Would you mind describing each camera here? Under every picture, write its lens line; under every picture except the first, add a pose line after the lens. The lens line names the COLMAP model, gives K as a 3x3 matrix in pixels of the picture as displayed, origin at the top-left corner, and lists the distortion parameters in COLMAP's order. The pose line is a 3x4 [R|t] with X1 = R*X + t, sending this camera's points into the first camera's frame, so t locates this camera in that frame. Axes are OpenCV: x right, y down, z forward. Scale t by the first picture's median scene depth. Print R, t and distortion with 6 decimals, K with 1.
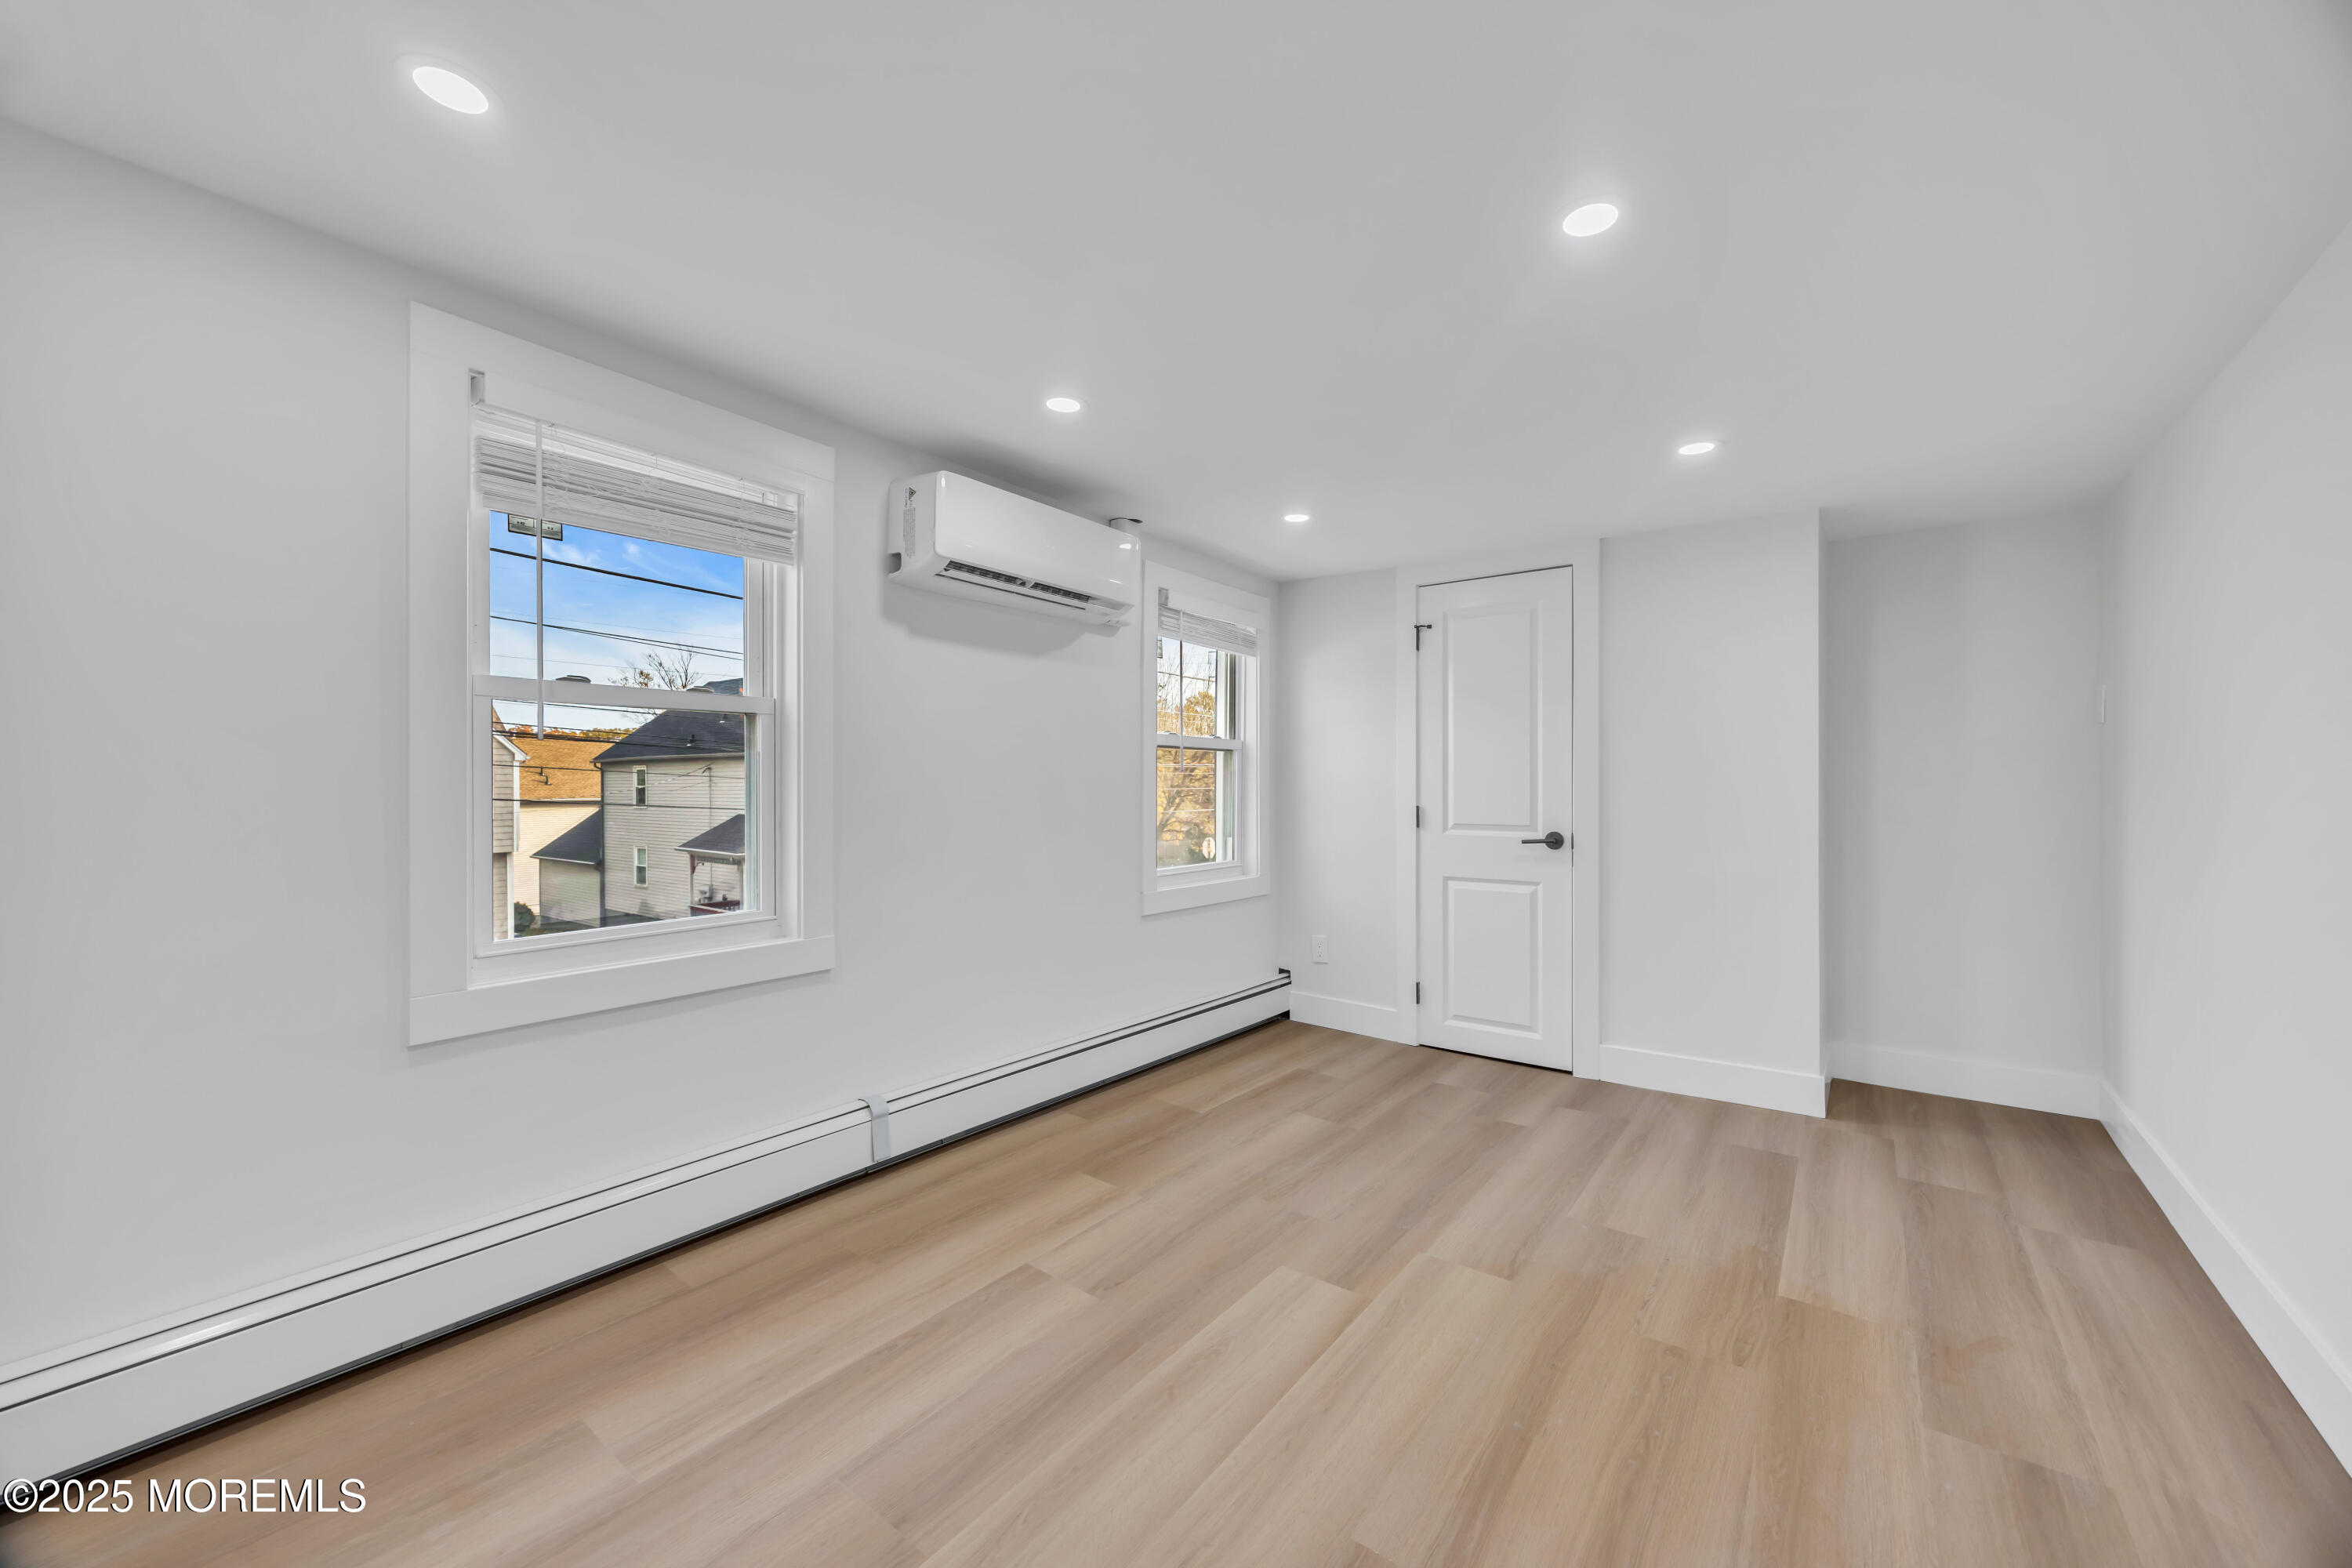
lens RADIAL K [[905.6, 0, 1176.0], [0, 905.6, 784.0], [0, 0, 1]] dist [0.001110, 0.000370]
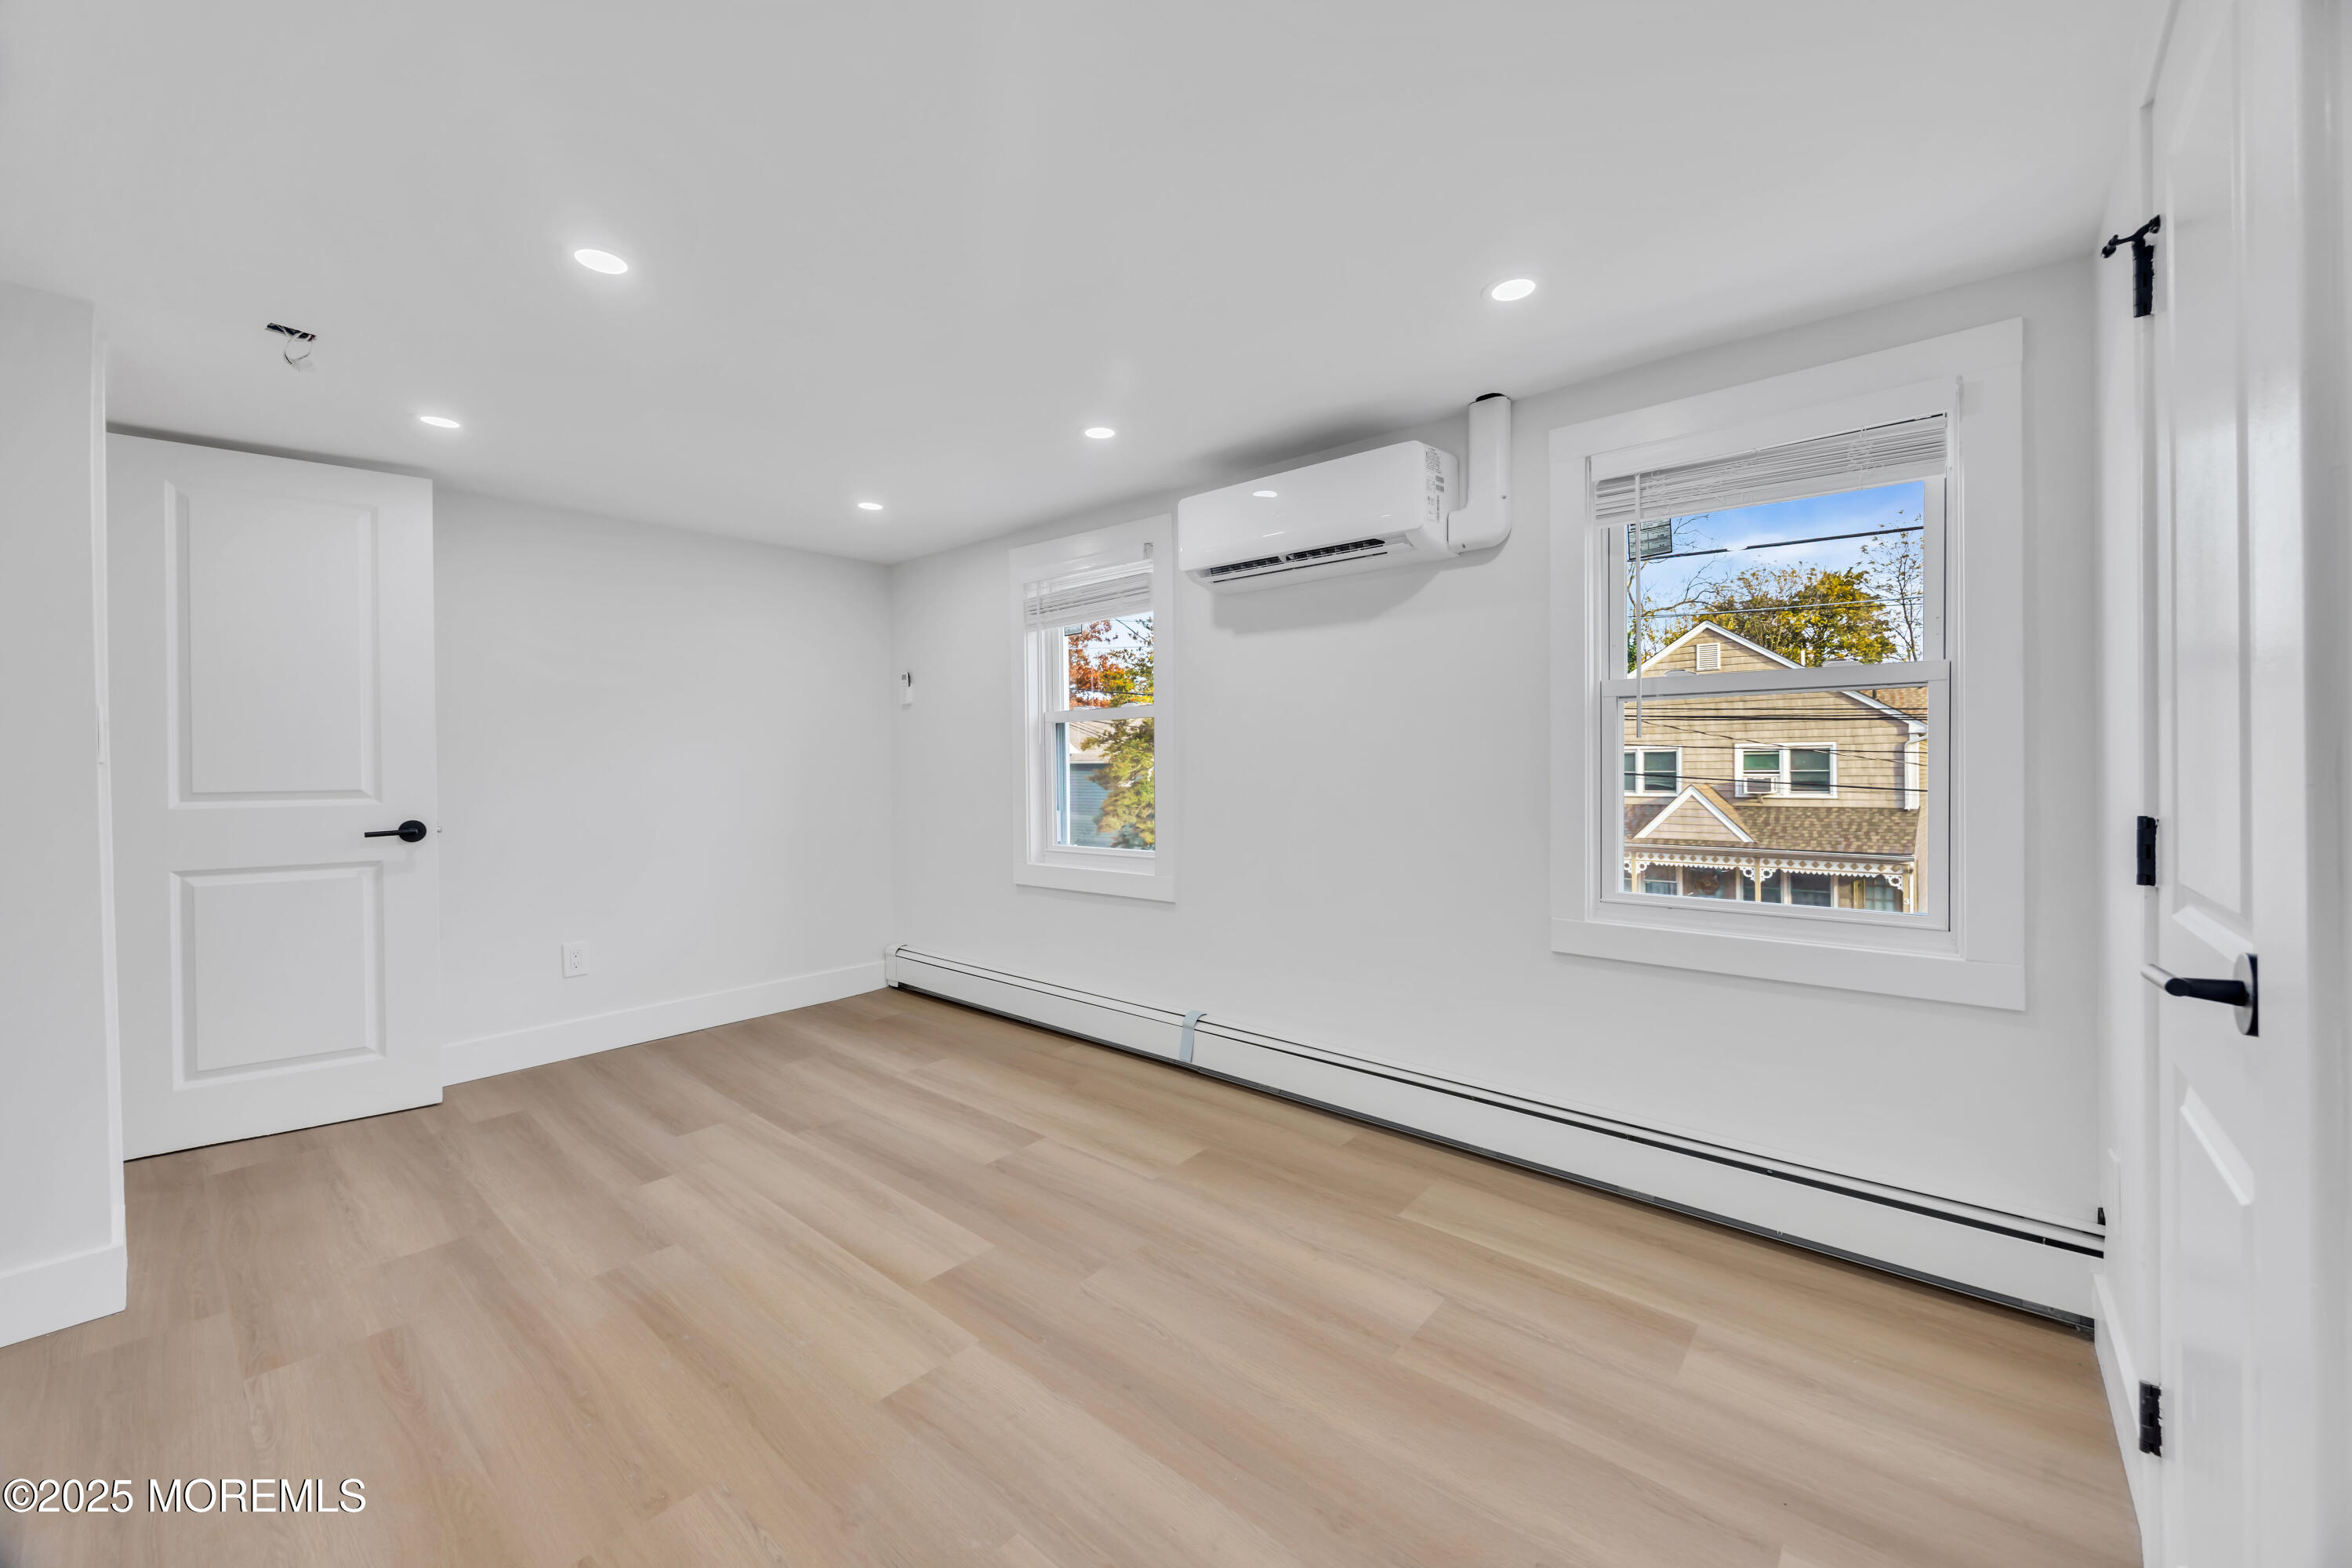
lens RADIAL K [[893.5, 0, 1192.6], [0, 893.5, 775.9], [0, 0, 1]] dist [-0.001276, -0.000111]
pose [[-0.052133, 0.007829, -0.998609, 1.112658], [0.007532, 0.999944, 0.007446, 0.008625], [0.998612, -0.007134, -0.052189, 1.305923]]
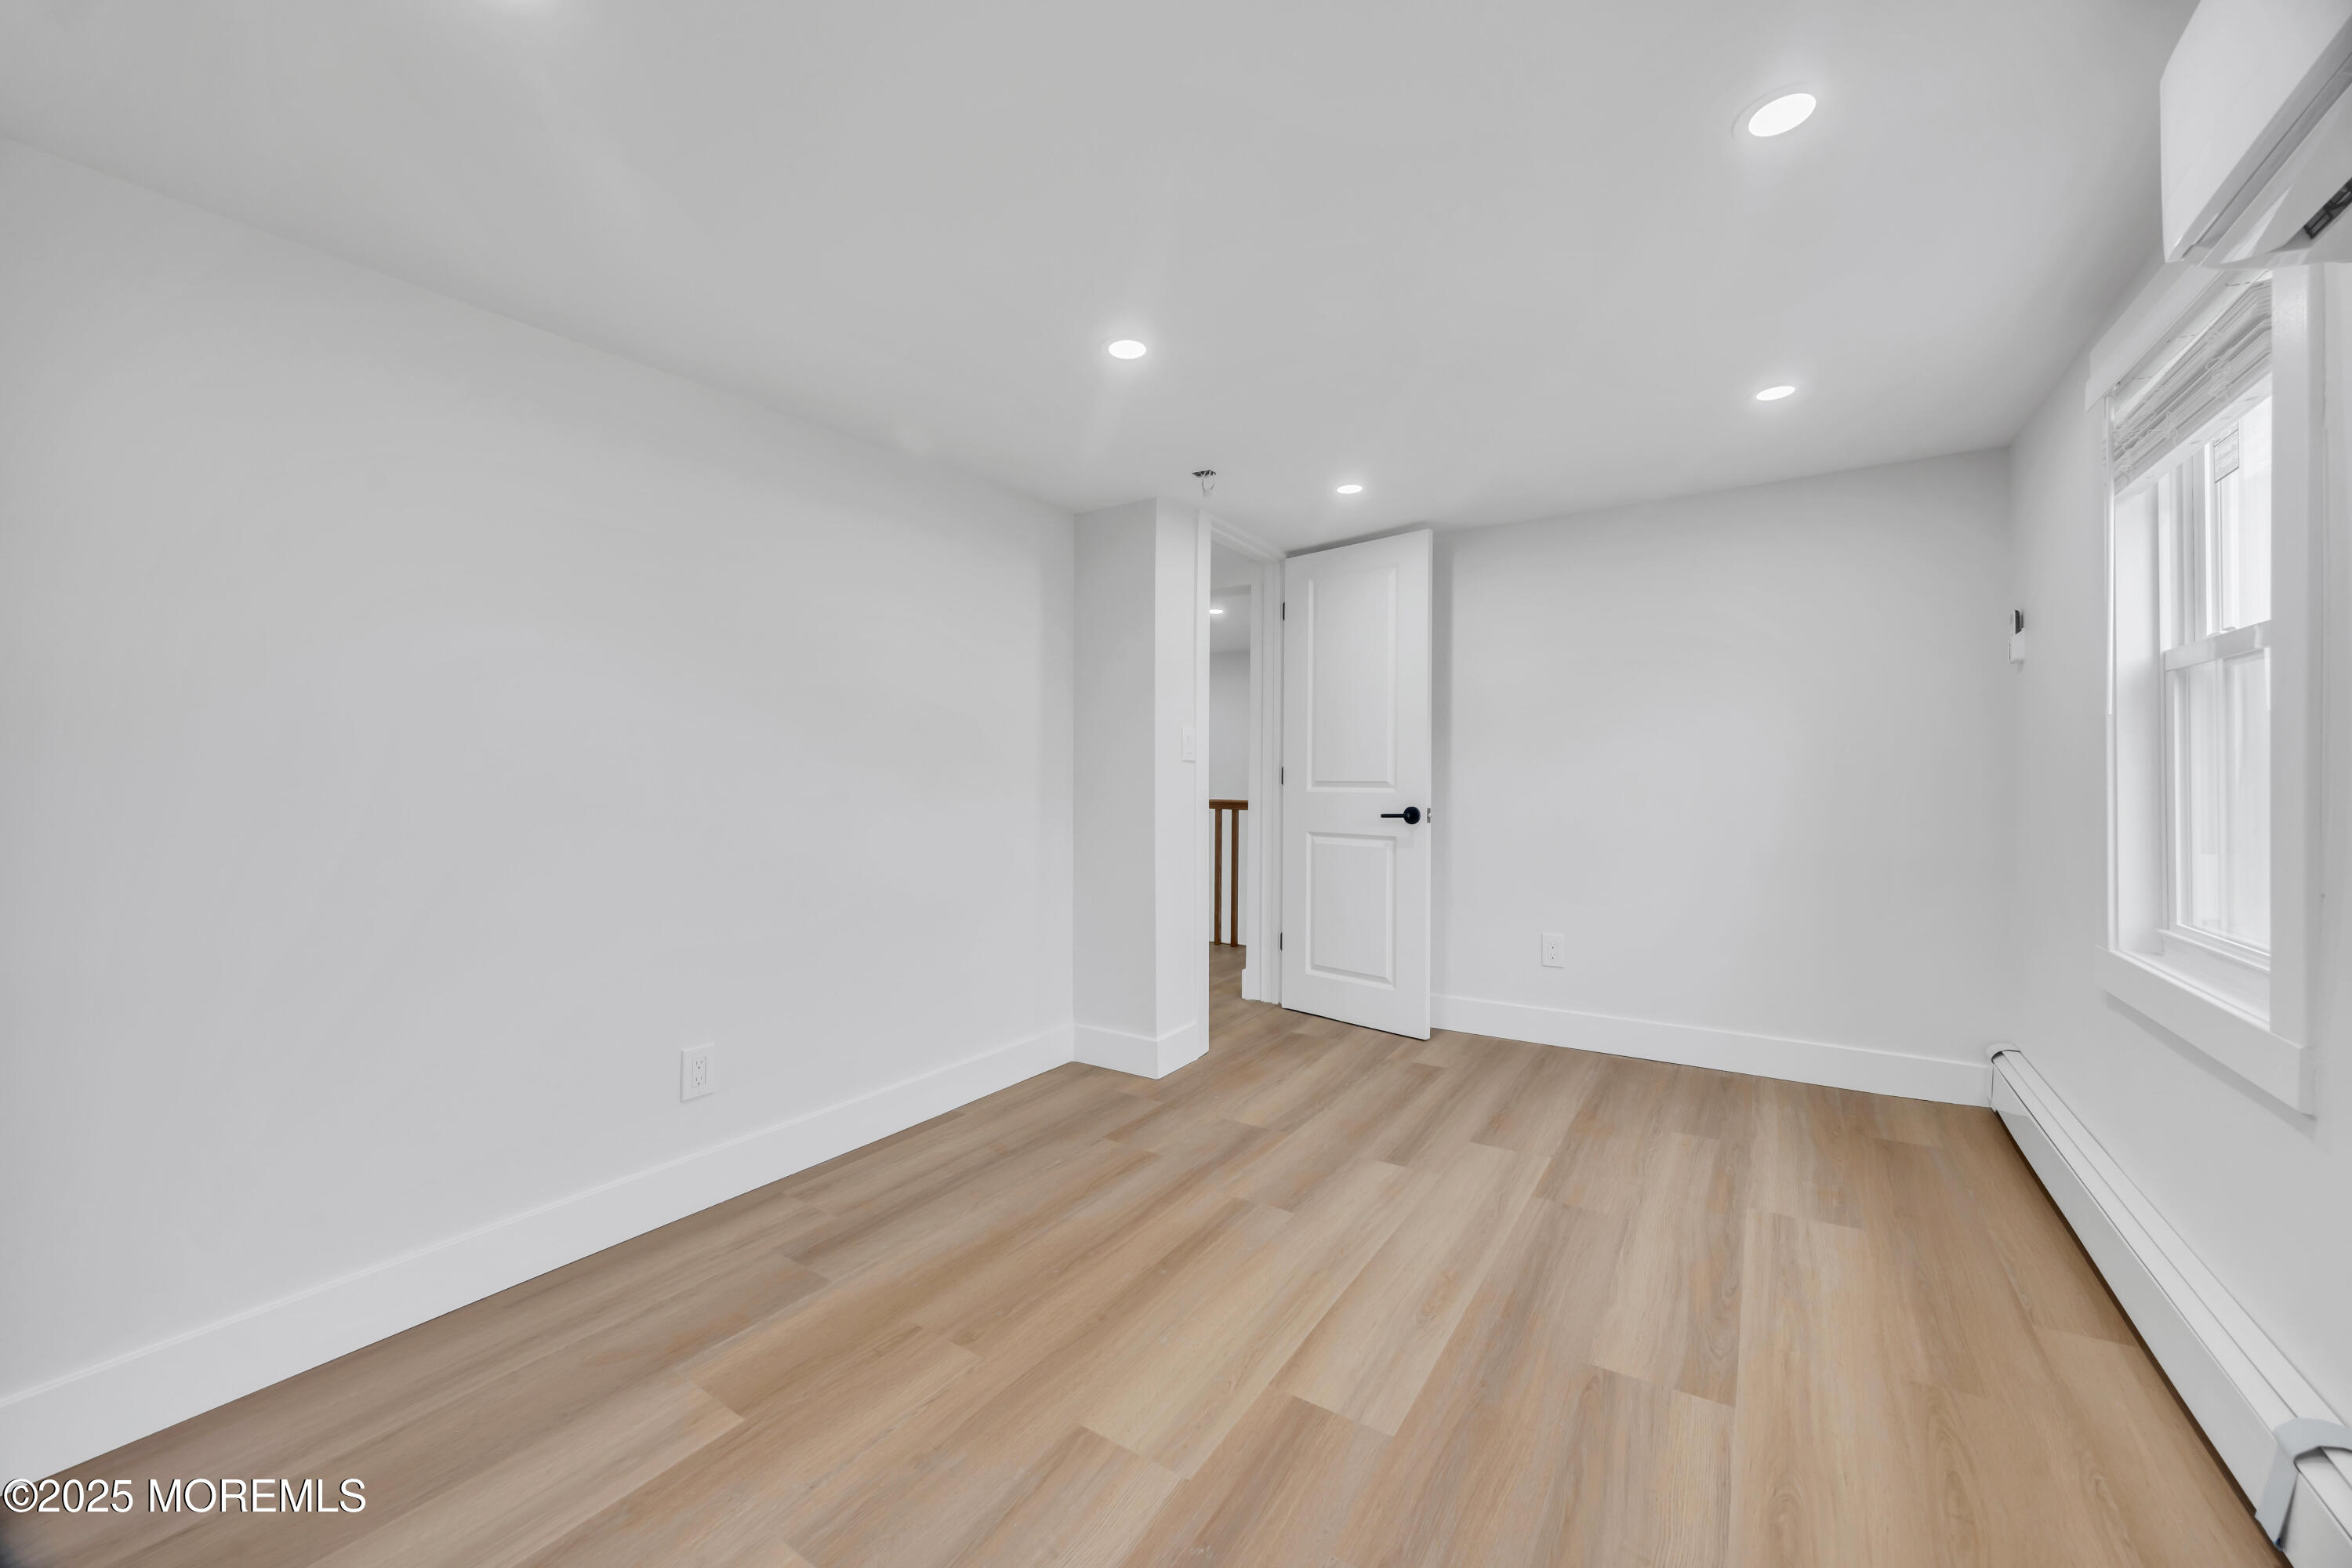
lens RADIAL K [[893.5, 0, 1192.6], [0, 893.5, 775.9], [0, 0, 1]] dist [-0.001276, -0.000111]
pose [[-0.997144, -0.000273, -0.075523, 0.332614], [-0.000316, 1.000000, 0.000552, 0.018885], [0.075523, 0.000574, -0.997144, 1.724125]]
